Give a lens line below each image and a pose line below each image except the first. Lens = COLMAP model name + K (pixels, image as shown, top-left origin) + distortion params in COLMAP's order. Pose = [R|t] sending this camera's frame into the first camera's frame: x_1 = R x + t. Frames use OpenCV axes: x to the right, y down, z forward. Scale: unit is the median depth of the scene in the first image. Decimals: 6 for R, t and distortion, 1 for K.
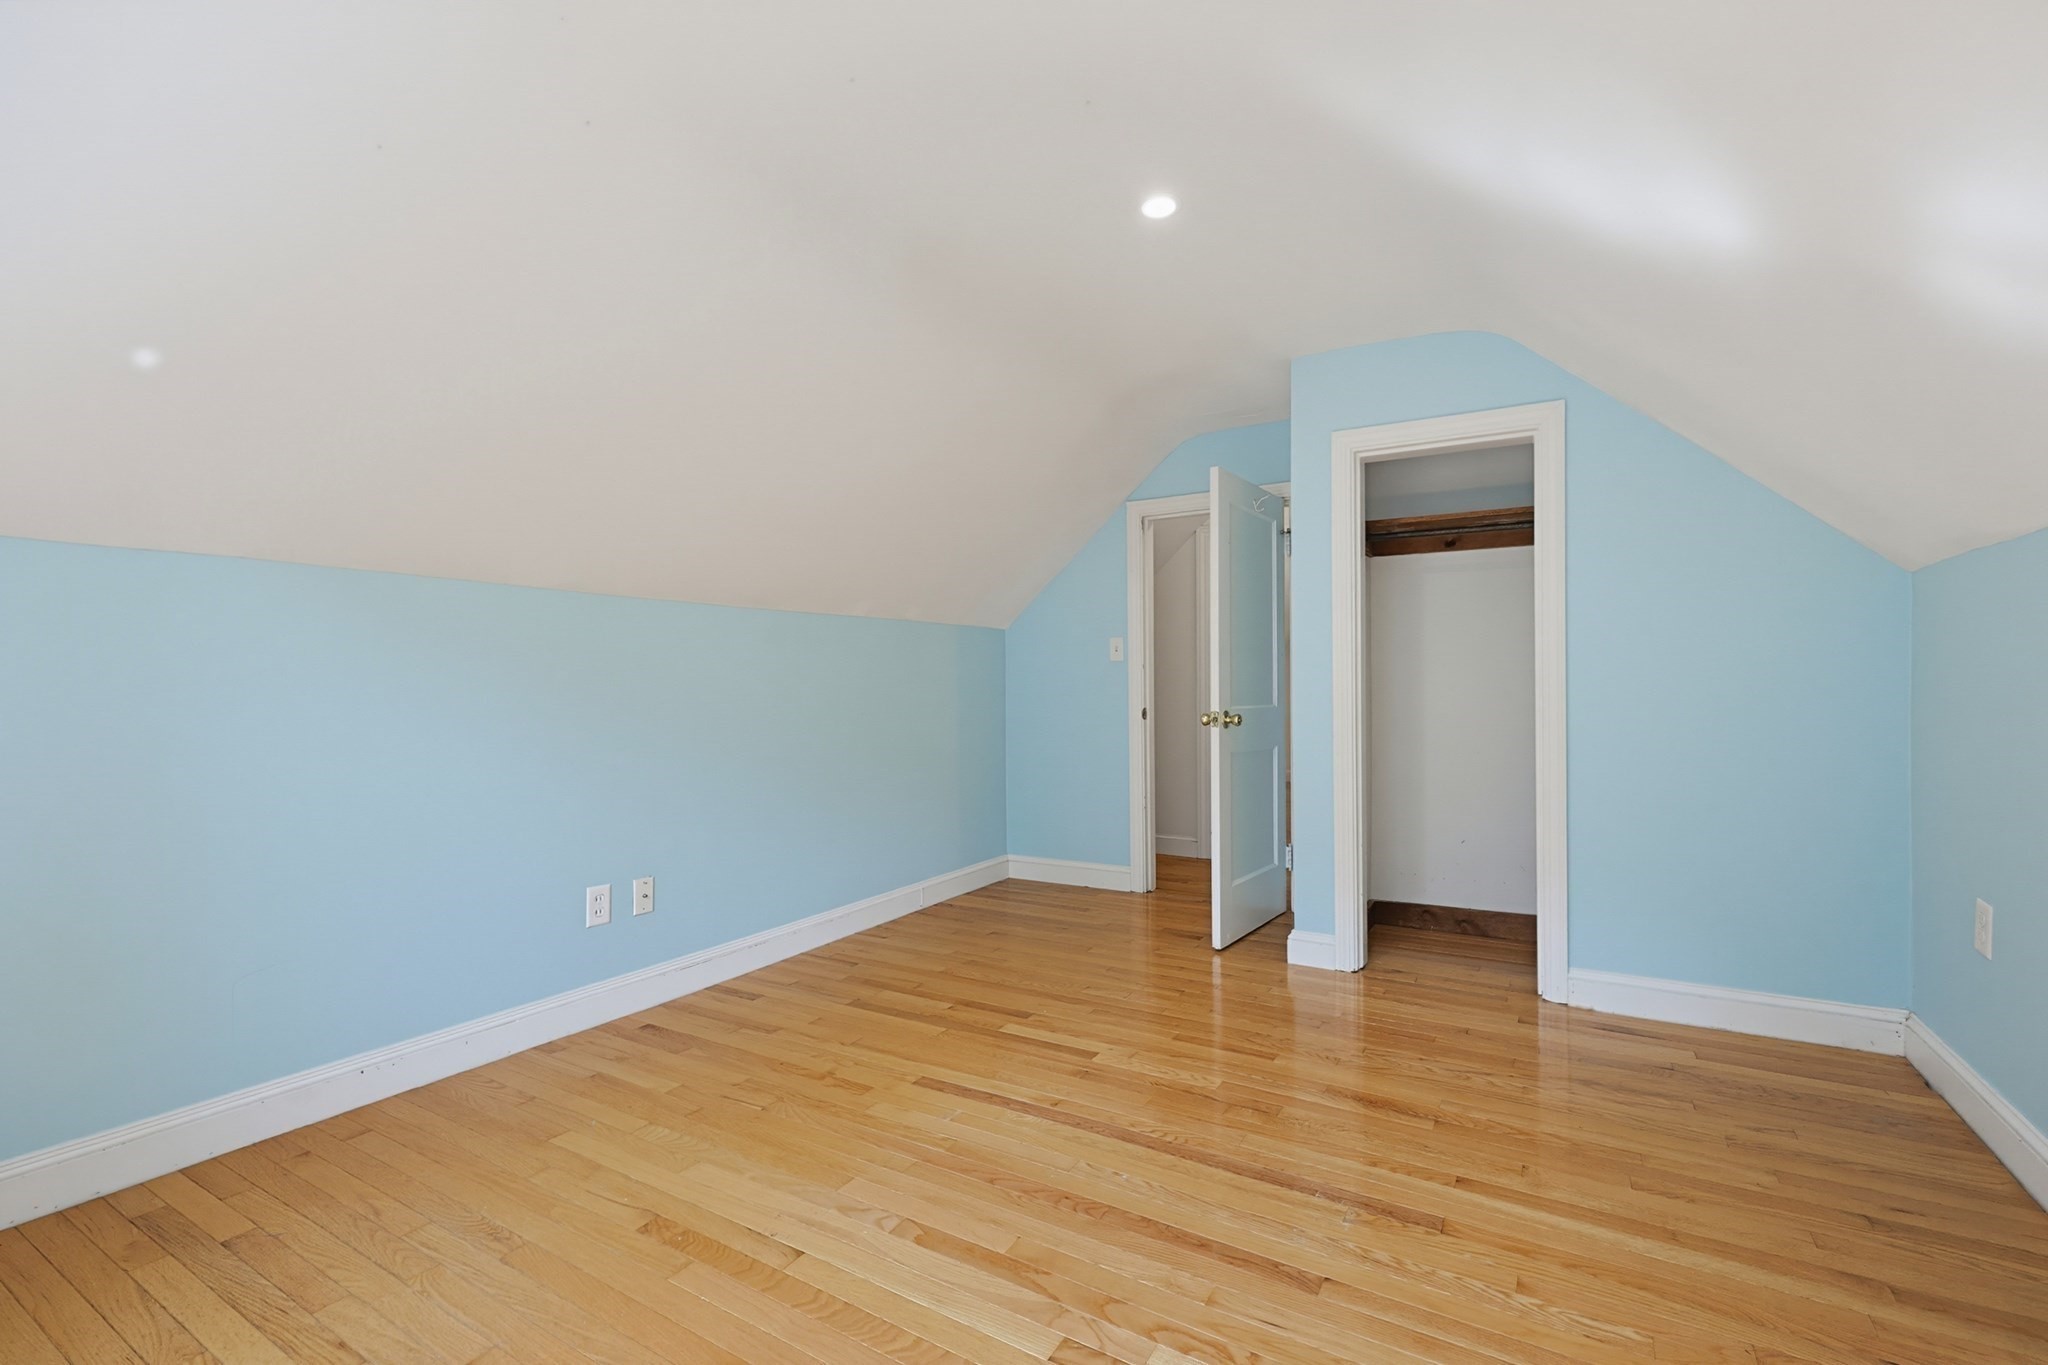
lens RADIAL K [[882.6, 0, 1031.7], [0, 882.6, 688.5], [0, 0, 1]] dist [0.000192, 0.000085]
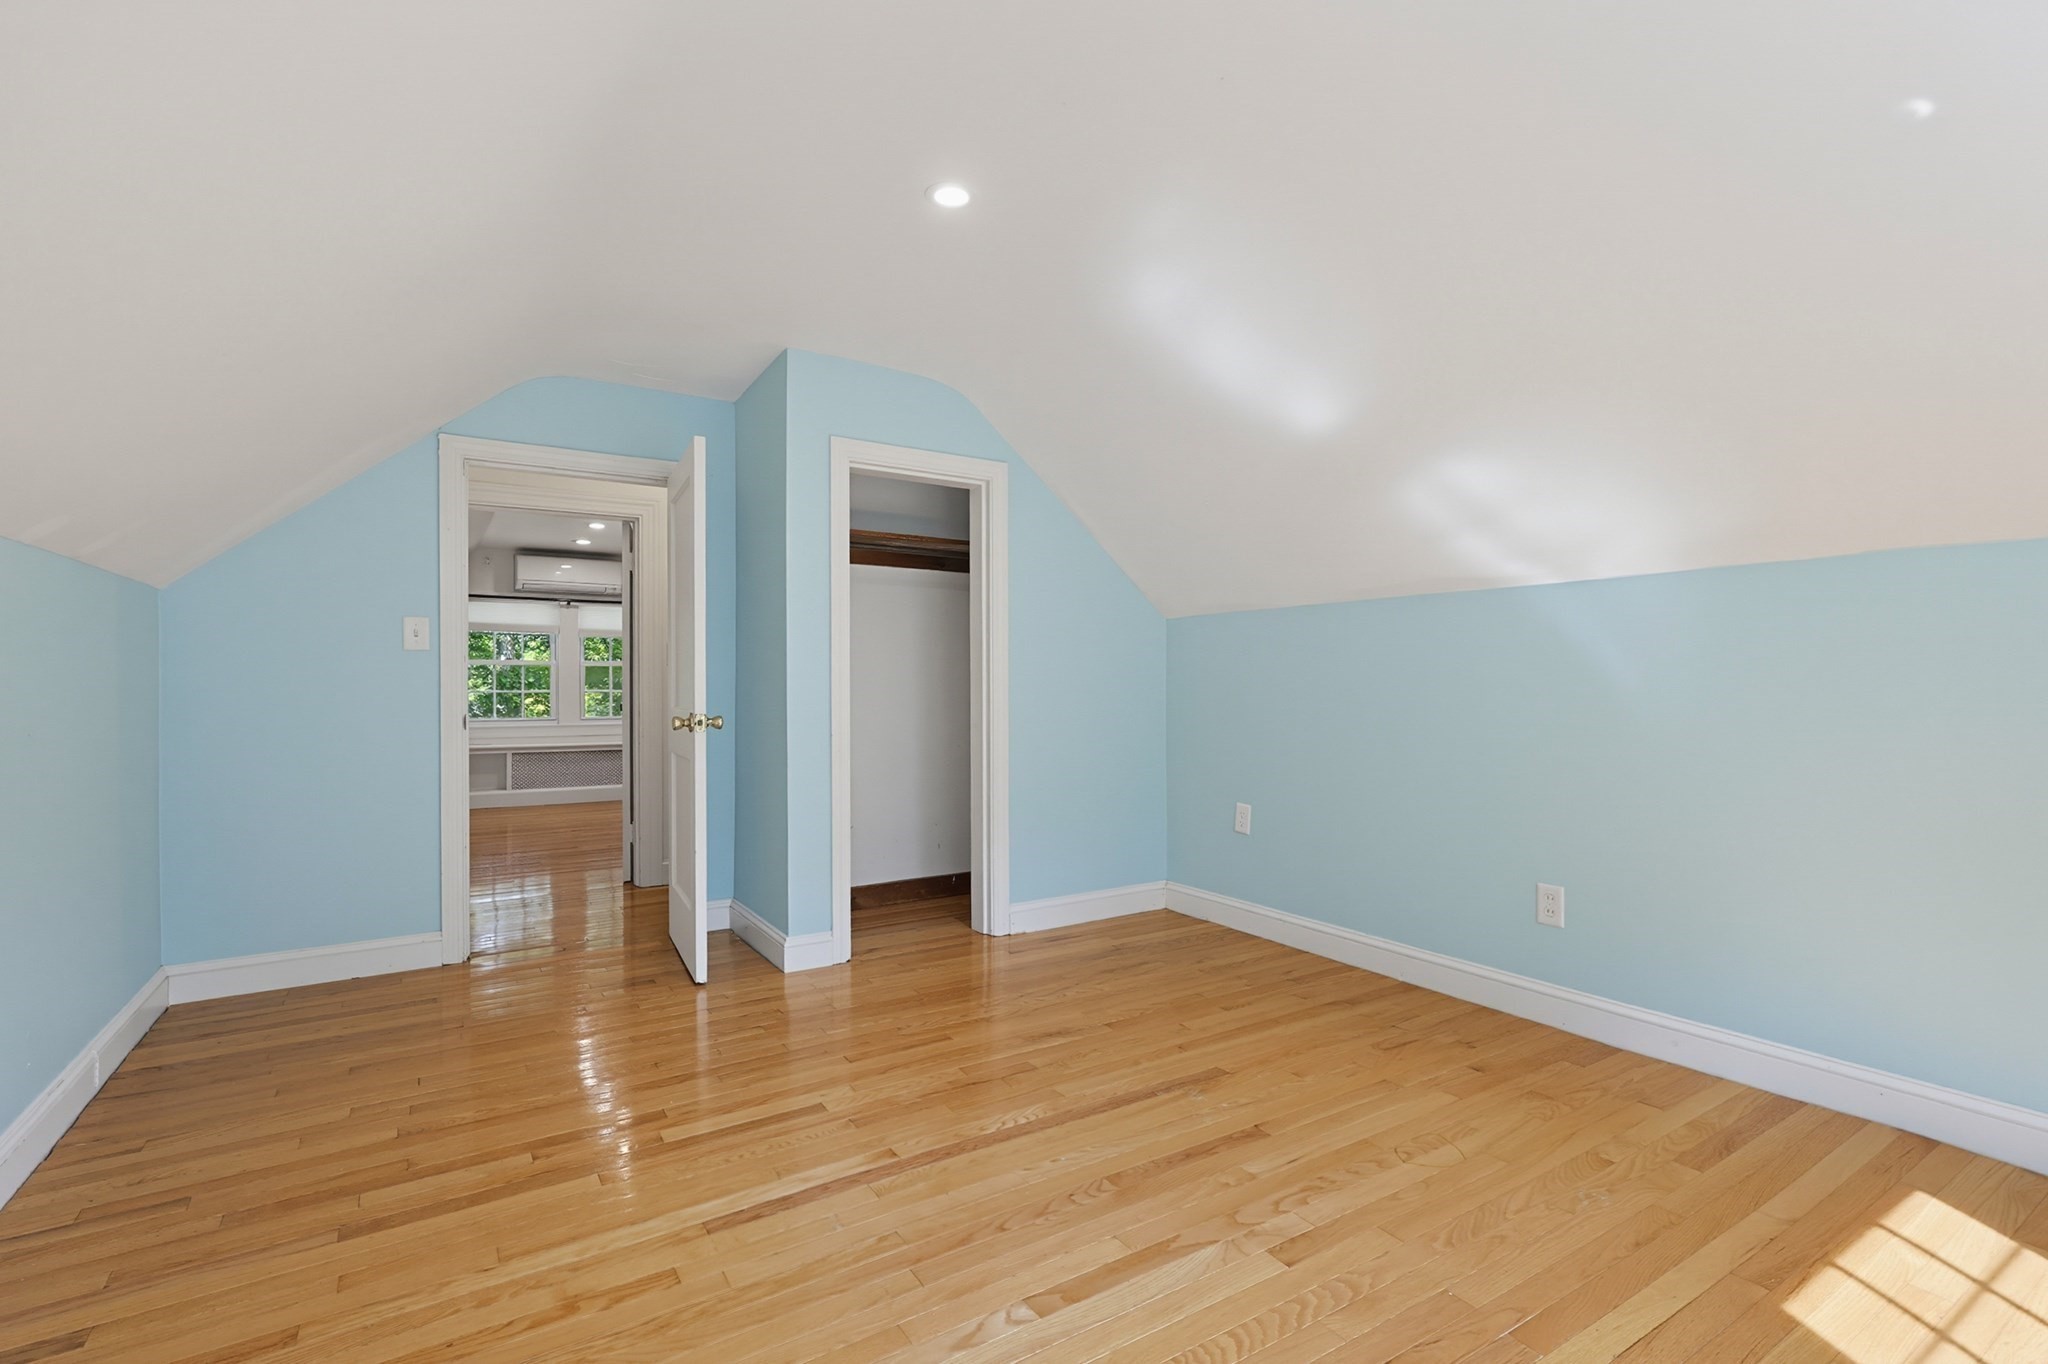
lens RADIAL K [[921.9, 0, 1025.0], [0, 921.9, 688.2], [0, 0, 1]] dist [0.004009, 0.000449]
pose [[0.458477, 0.004946, 0.888693, -0.542276], [0.000293, 0.999984, -0.005717, 0.006961], [-0.888706, 0.002881, 0.458468, 0.337852]]
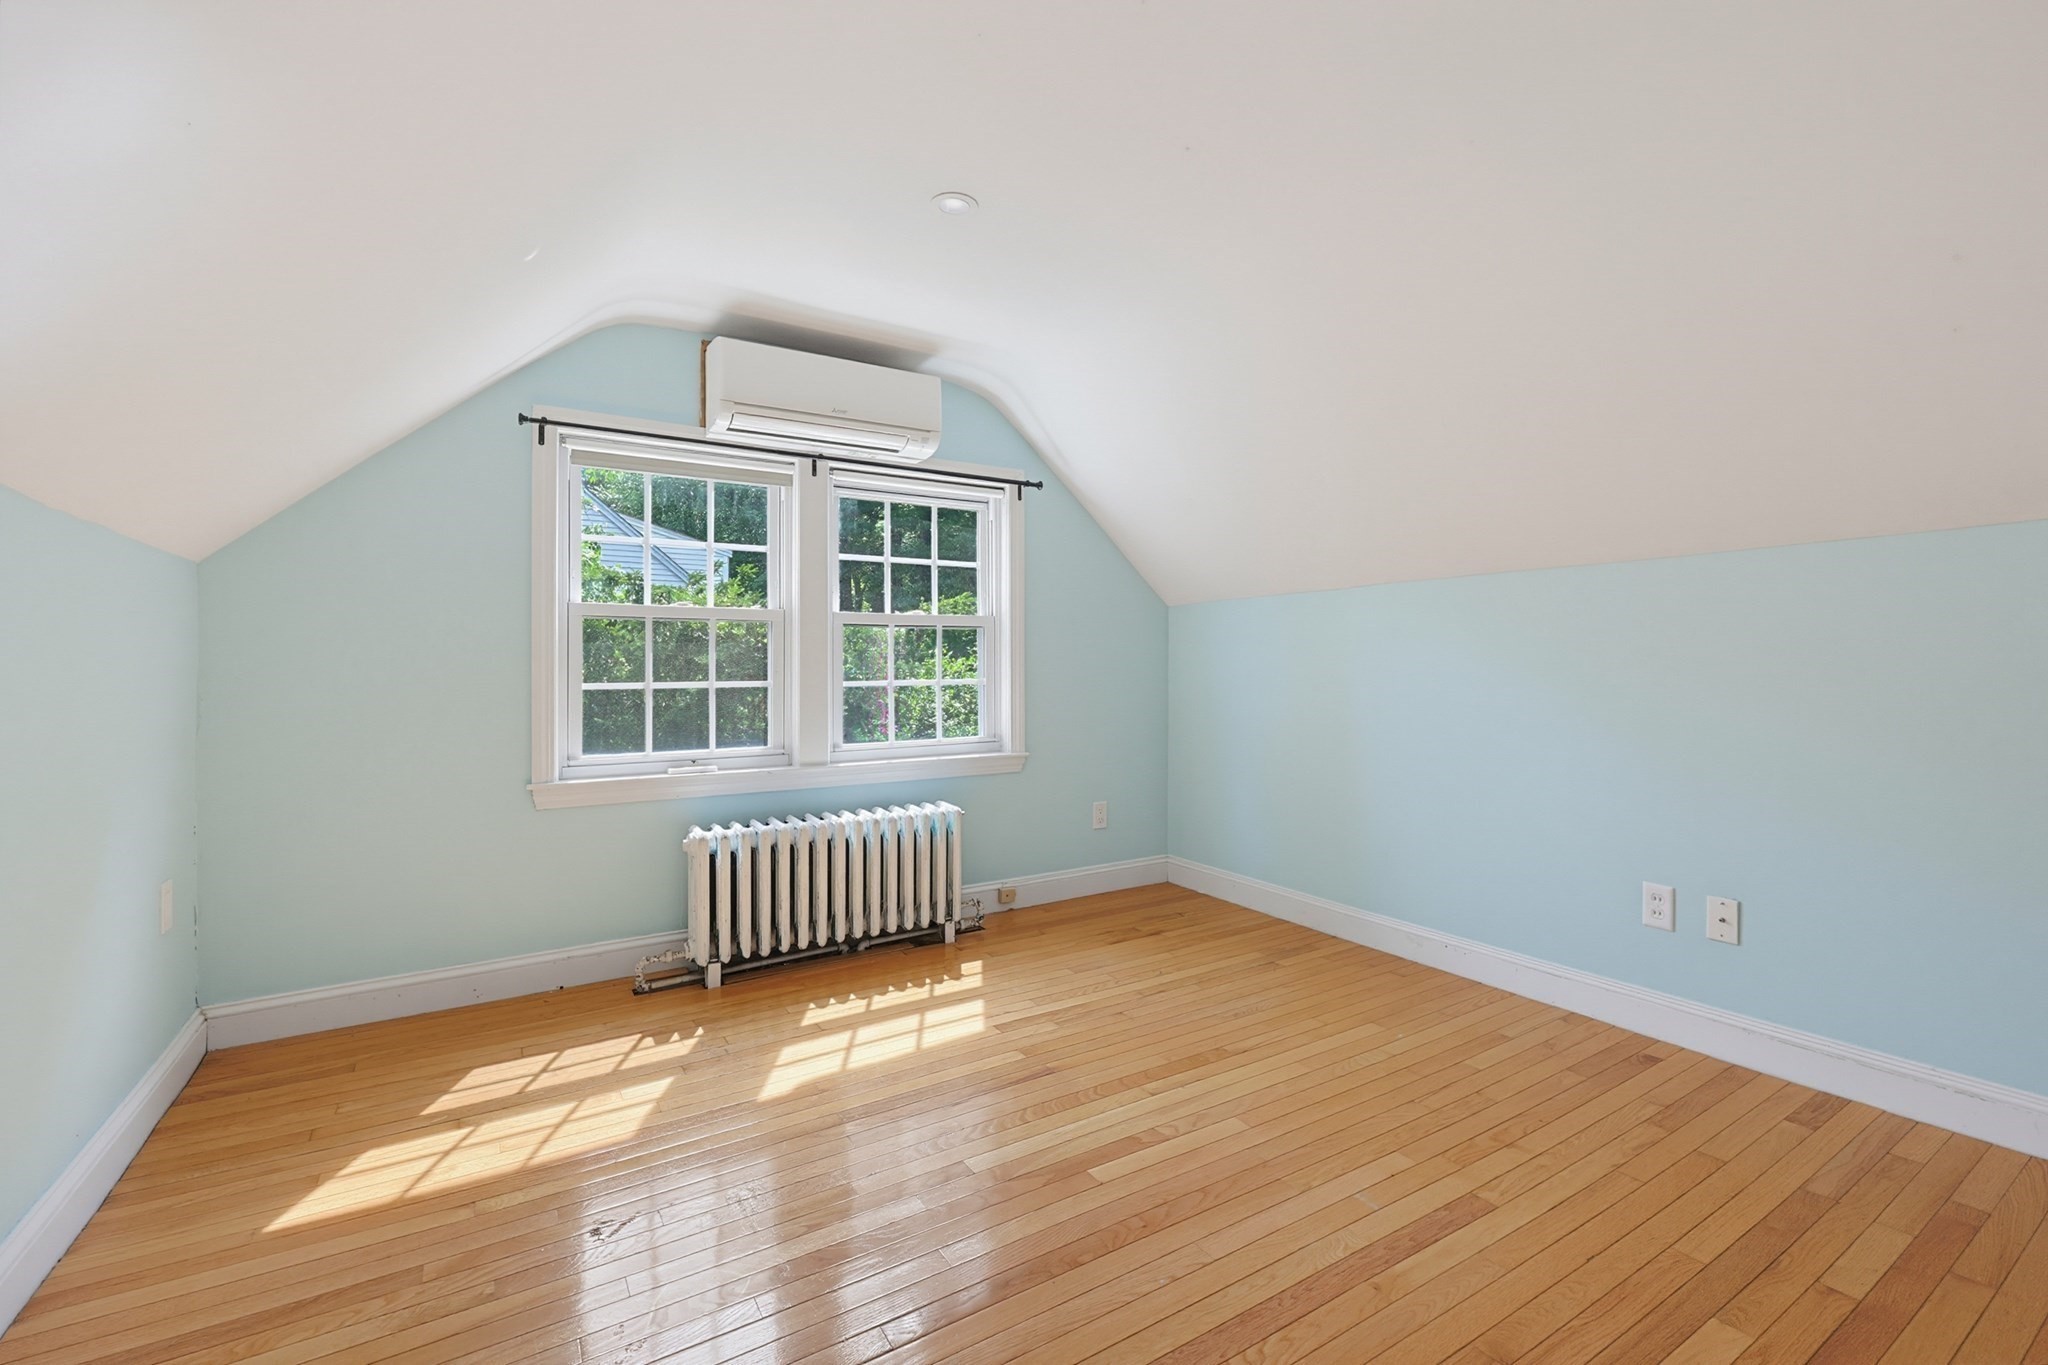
lens RADIAL K [[882.6, 0, 1031.7], [0, 882.6, 688.5], [0, 0, 1]] dist [0.000192, 0.000085]
pose [[-0.455058, 0.029627, -0.889969, 0.549023], [0.010484, 0.999555, 0.027914, -0.001375], [0.890400, 0.003372, -0.455167, 0.811506]]
